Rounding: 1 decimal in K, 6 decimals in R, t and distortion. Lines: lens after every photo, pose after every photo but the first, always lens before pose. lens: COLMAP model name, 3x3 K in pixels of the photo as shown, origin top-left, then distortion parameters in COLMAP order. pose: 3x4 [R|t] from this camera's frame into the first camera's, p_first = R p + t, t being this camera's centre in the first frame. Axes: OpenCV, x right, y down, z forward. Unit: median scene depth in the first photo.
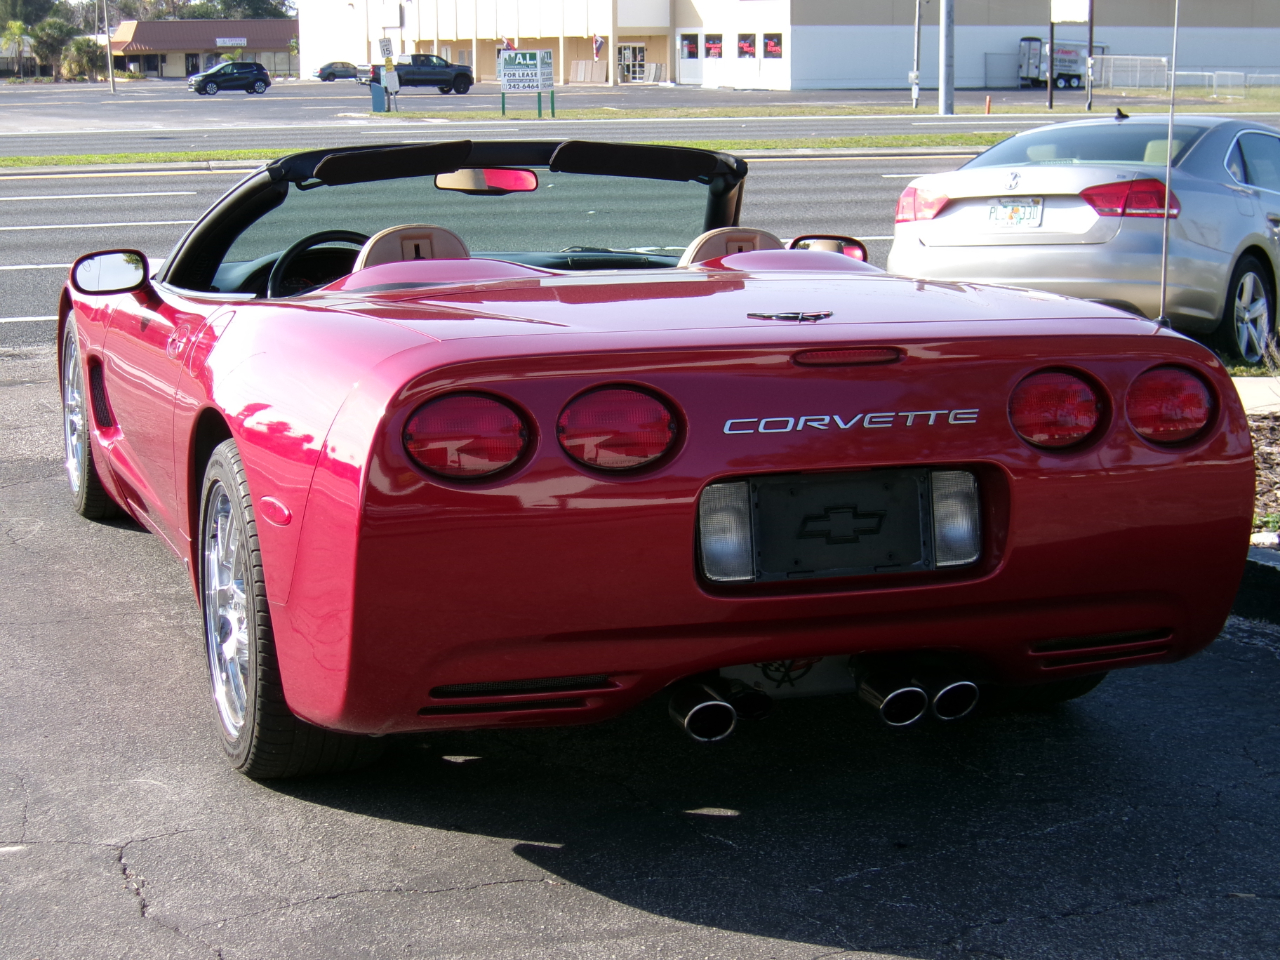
lens RADIAL K [[2427.9, 0, 709.9], [0, 2427.9, 554.5], [0, 0, 1]] dist [-0.070905, -0.258219]
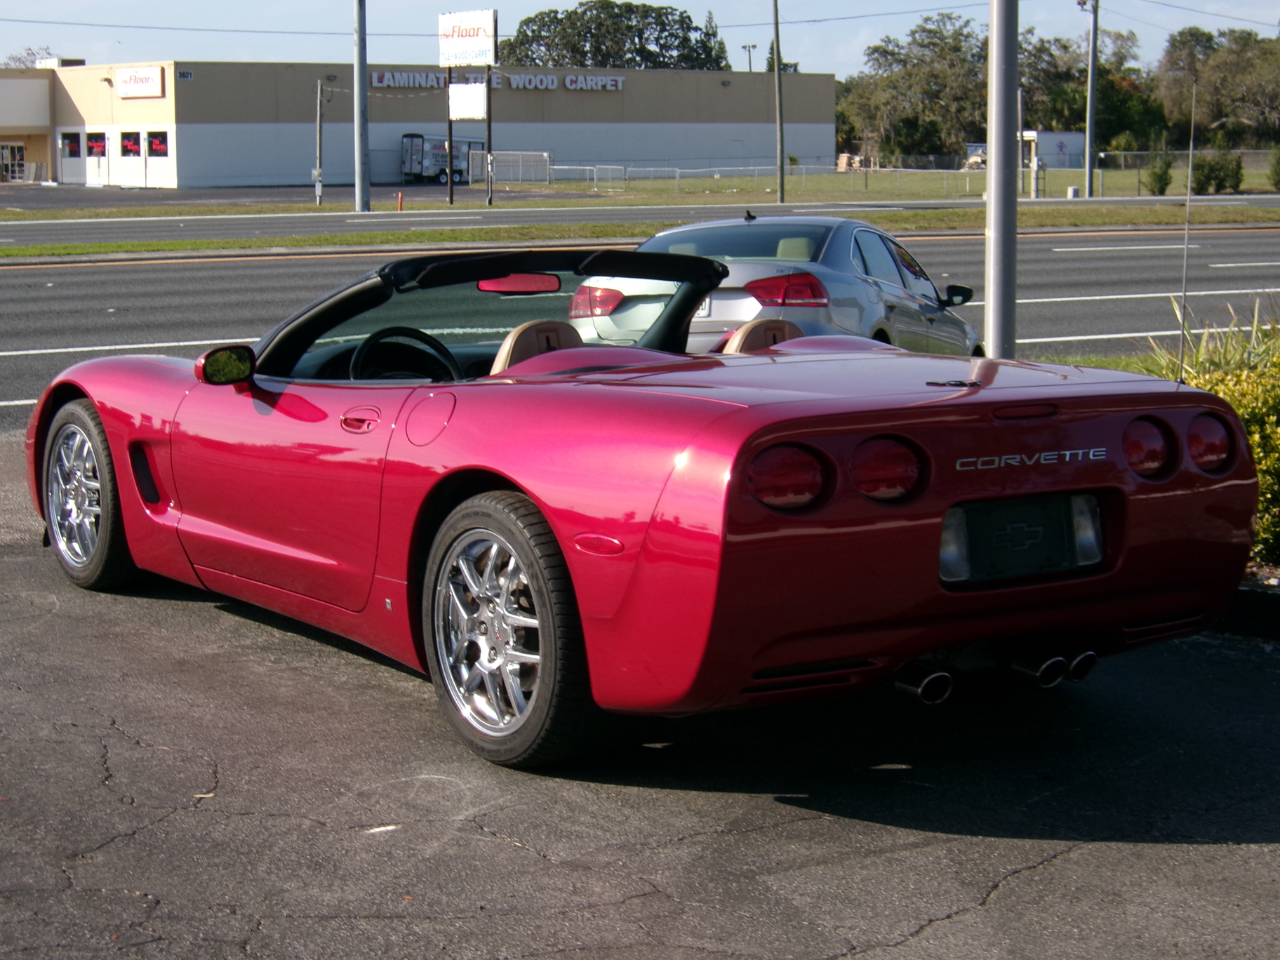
lens RADIAL K [[2427.9, 0, 709.9], [0, 2427.9, 554.5], [0, 0, 1]] dist [-0.070905, -0.258219]
pose [[0.964756, -0.041748, 0.259815, -0.390382], [0.051556, 0.998187, -0.031046, 0.025813], [-0.258048, 0.043346, 0.965159, -0.213329]]
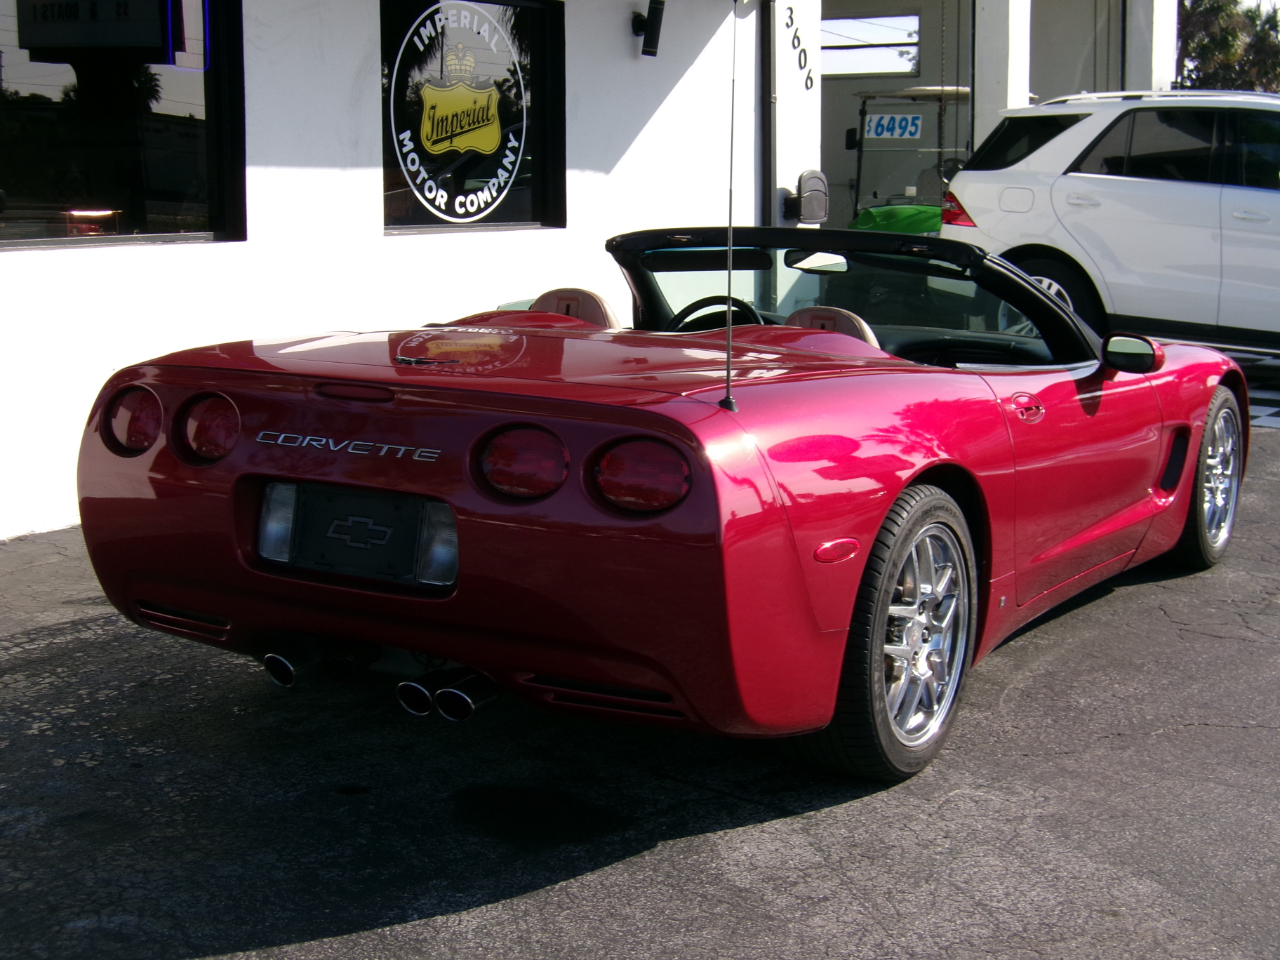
lens RADIAL K [[1961.4, 0, 624.9], [0, 1961.4, 532.1], [0, 0, 1]] dist [-0.127688, 0.048807]
pose [[0.612205, 0.144610, -0.777362, 0.754119], [-0.166392, 0.984680, 0.052136, -0.072027], [0.772993, 0.097429, 0.626889, 0.419804]]
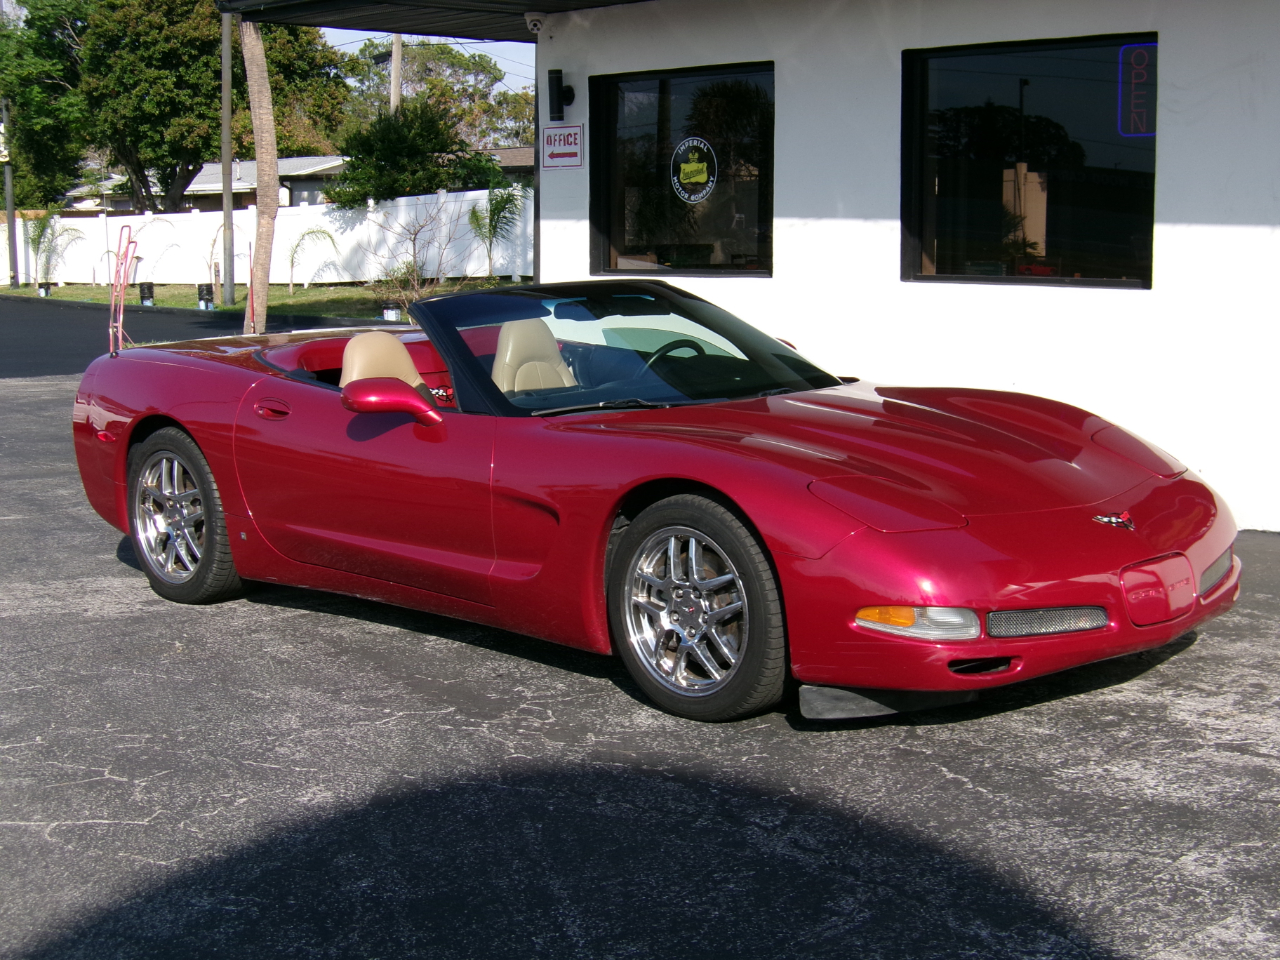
lens RADIAL K [[1970.7, 0, 640.0], [0, 1970.7, 480.0], [0, 0, 1]] dist [-0.123077, -0.052183]
pose [[-0.915930, 0.066457, -0.395799, 0.415838], [-0.070524, 0.944199, 0.321738, -0.530600], [0.395094, 0.322603, -0.860133, 2.488050]]
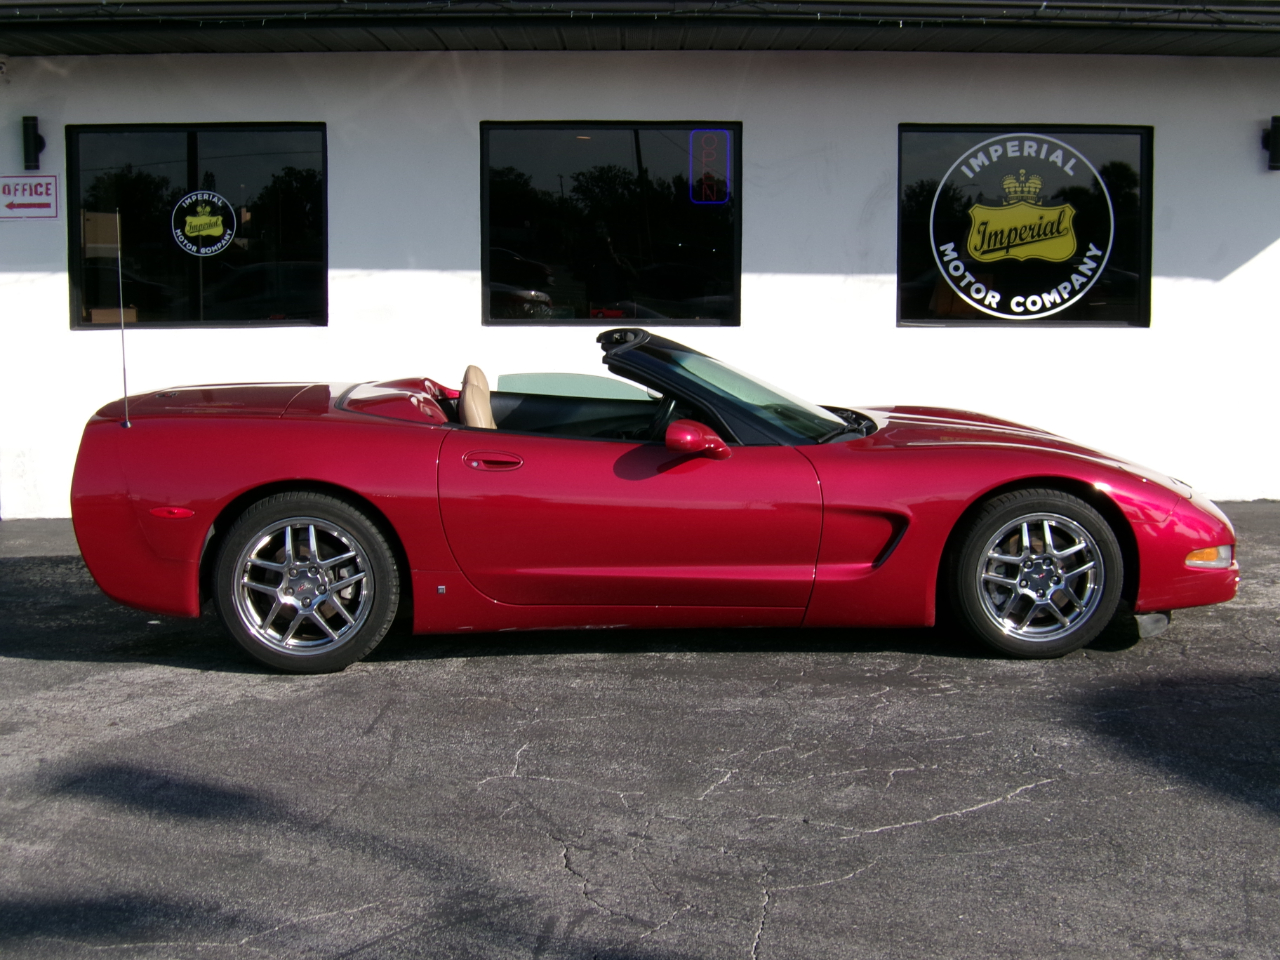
lens RADIAL K [[1969.3, 0, 641.6], [0, 1969.3, 518.7], [0, 0, 1]] dist [-0.115961, -0.045594]
pose [[-0.315295, 0.134647, -0.939393, 1.403033], [-0.195163, 0.959525, 0.203036, -0.384542], [0.928709, 0.247351, -0.276255, 1.689309]]
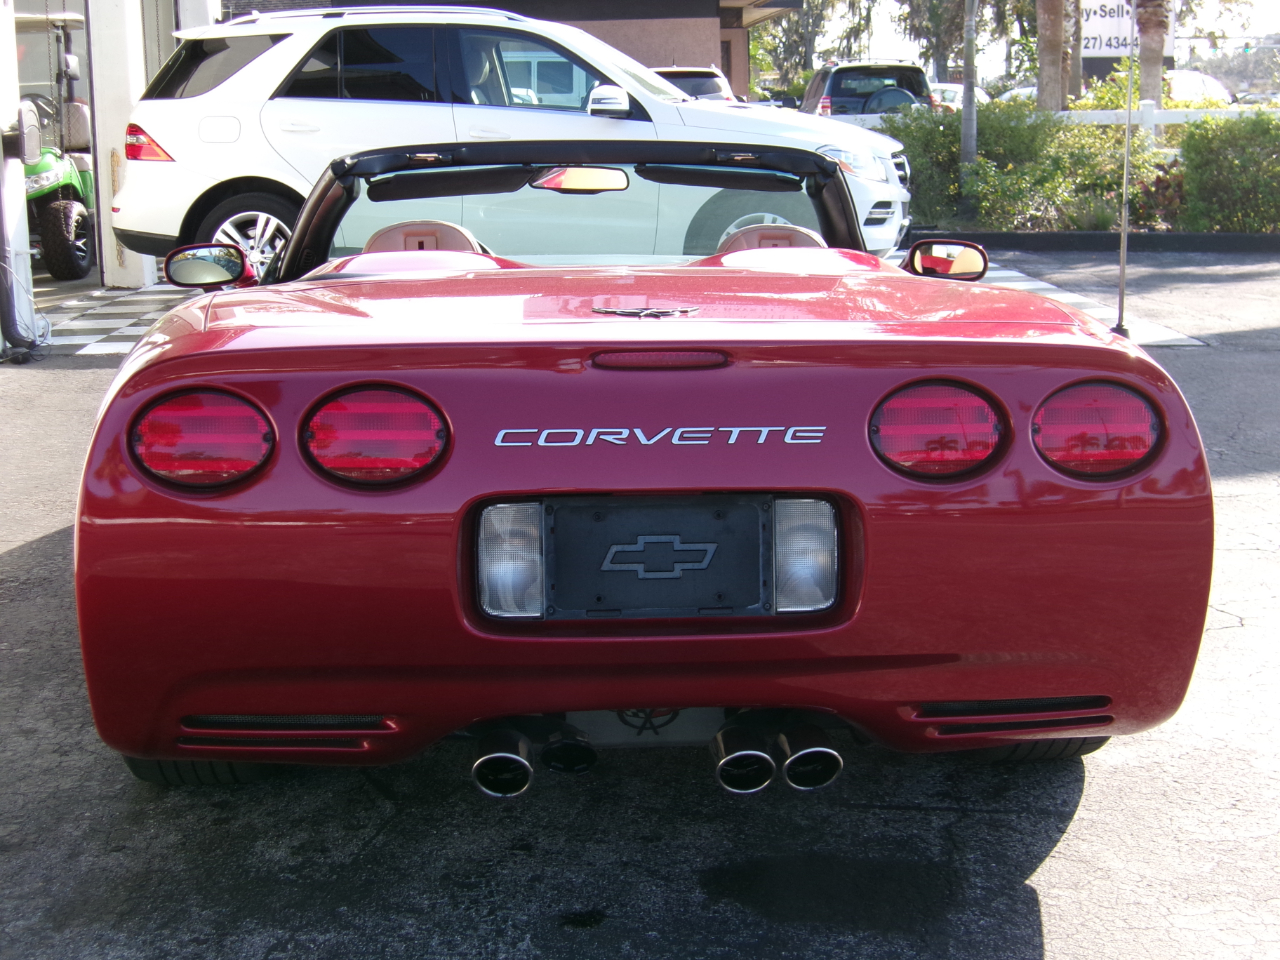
lens RADIAL K [[1969.3, 0, 641.6], [0, 1969.3, 518.7], [0, 0, 1]] dist [-0.115961, -0.045594]
pose [[0.958584, 0.045930, -0.281083, 0.205057], [-0.046443, 0.998909, 0.004842, -0.024433], [0.280999, 0.008413, 0.959671, 0.286126]]
